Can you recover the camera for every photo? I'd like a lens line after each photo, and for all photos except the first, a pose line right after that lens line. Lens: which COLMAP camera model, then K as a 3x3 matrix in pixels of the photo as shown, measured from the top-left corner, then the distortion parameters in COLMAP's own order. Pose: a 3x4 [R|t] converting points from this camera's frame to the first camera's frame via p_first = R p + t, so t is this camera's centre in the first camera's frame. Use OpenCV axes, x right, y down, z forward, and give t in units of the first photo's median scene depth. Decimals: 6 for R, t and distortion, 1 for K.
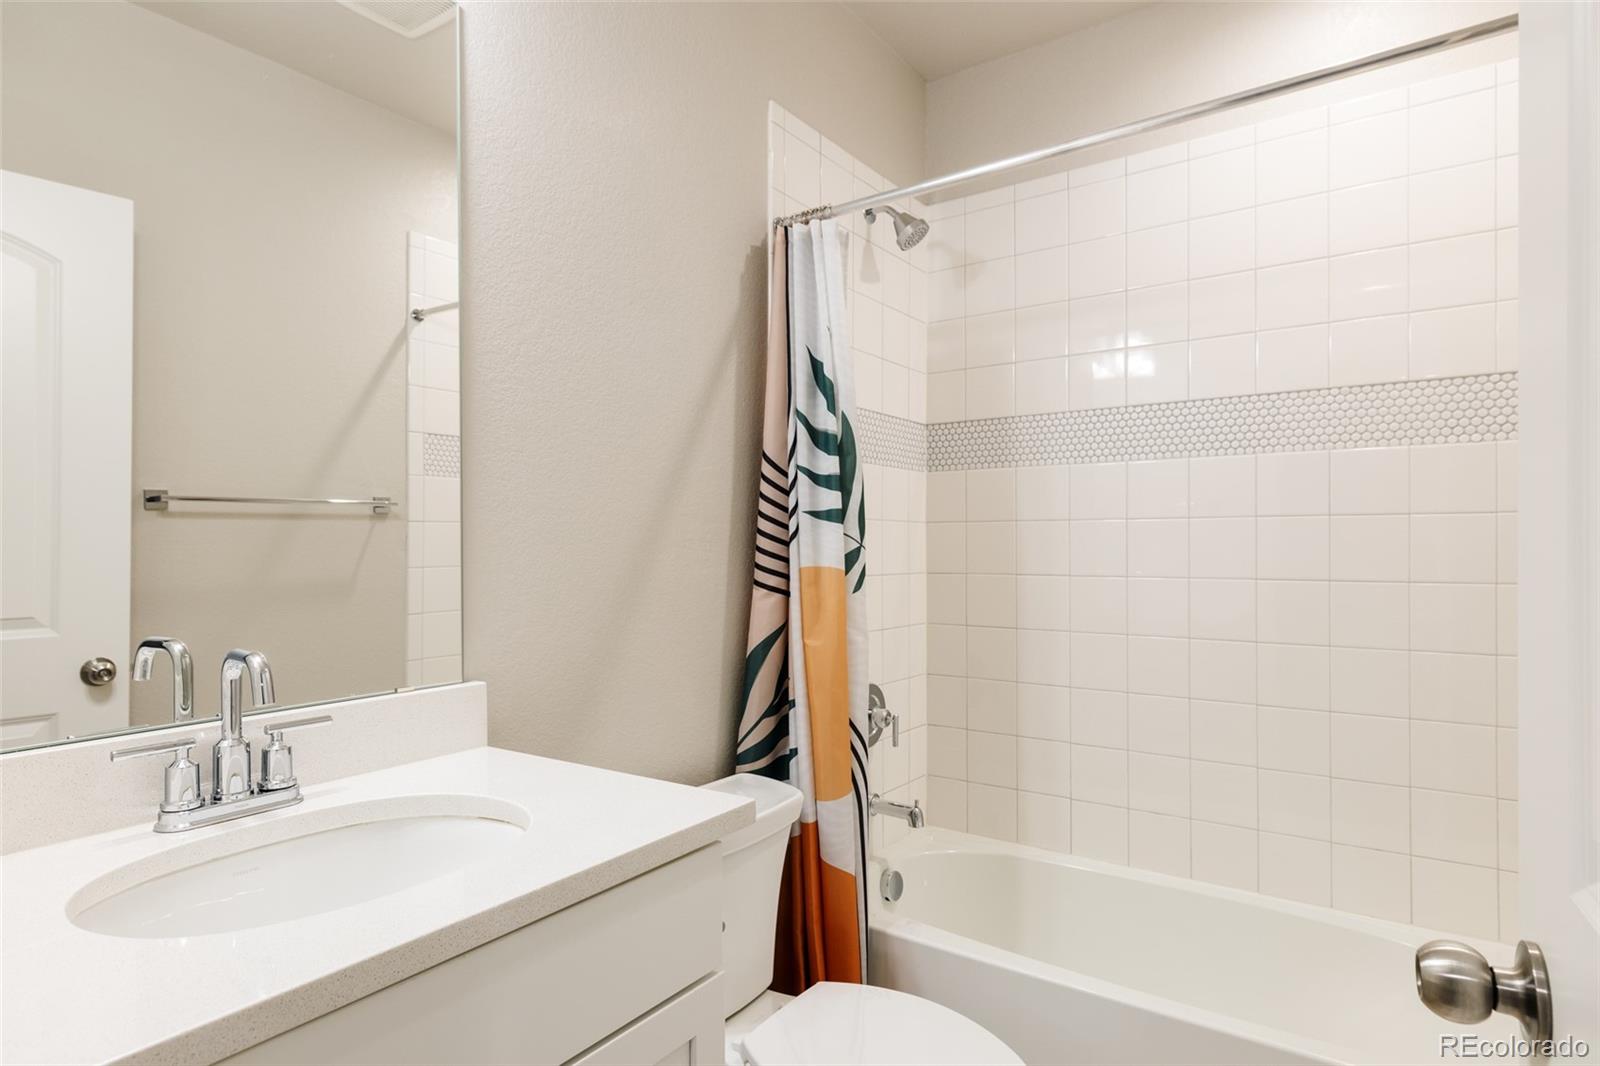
lens RADIAL K [[870.9, 0, 804.9], [0, 870.9, 535.3], [0, 0, 1]] dist [0.005371, 0.002571]
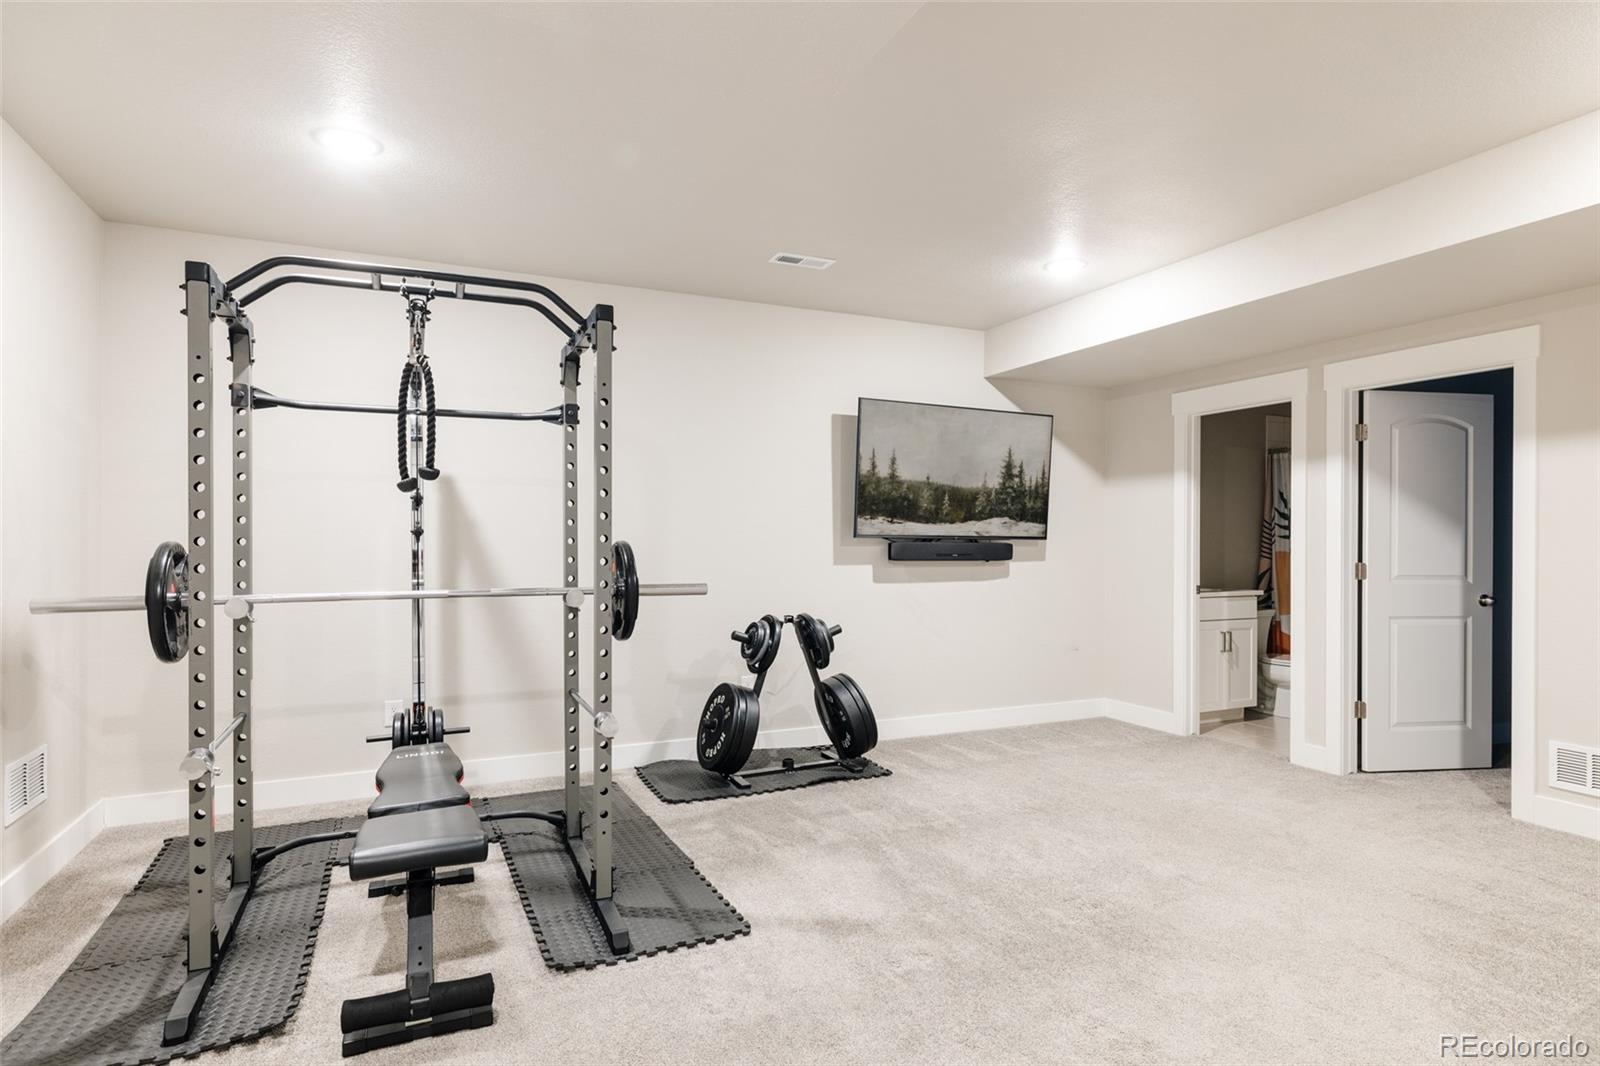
lens RADIAL K [[870.9, 0, 812.5], [0, 870.9, 542.4], [0, 0, 1]] dist [0.005371, 0.002571]
pose [[0.858555, 0.002338, -0.512716, 0.199104], [0.000686, 0.999983, 0.005710, -0.021394], [0.512721, -0.005254, 0.858539, -3.063609]]
